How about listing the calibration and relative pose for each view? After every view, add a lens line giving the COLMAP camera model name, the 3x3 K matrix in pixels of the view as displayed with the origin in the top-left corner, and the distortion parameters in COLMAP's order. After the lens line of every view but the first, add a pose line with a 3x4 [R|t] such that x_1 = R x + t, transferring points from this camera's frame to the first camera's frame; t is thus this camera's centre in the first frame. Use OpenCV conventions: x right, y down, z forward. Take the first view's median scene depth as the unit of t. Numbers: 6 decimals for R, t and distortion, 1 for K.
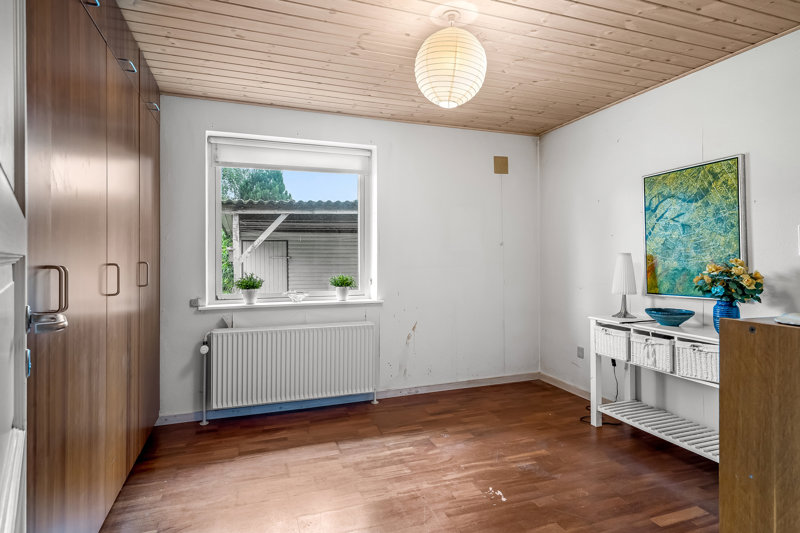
lens RADIAL K [[442.4, 0, 399.0], [0, 442.4, 259.7], [0, 0, 1]] dist [0.005473, -0.000561]
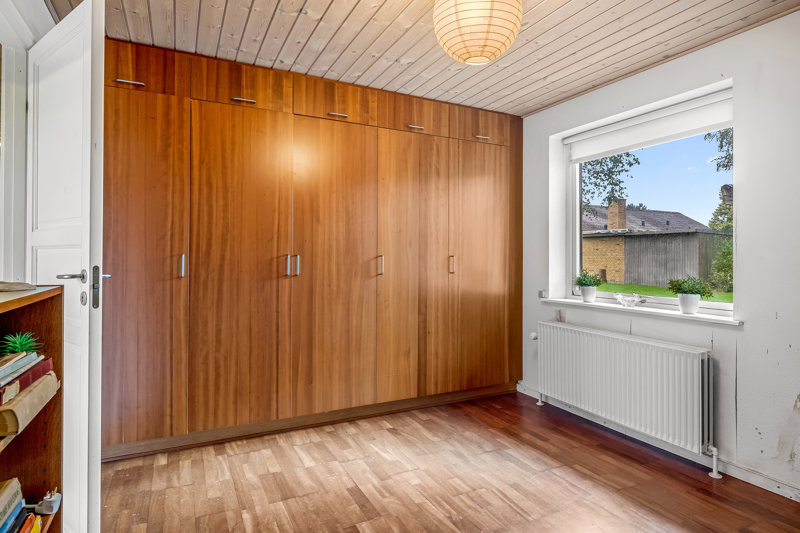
lens RADIAL K [[442.4, 0, 396.9], [0, 442.4, 261.9], [0, 0, 1]] dist [0.005473, -0.000561]
pose [[0.118318, 0.015984, -0.992847, 0.583176], [-0.011044, 0.999830, 0.014781, 0.003468], [0.992914, 0.009216, 0.118474, 0.491529]]
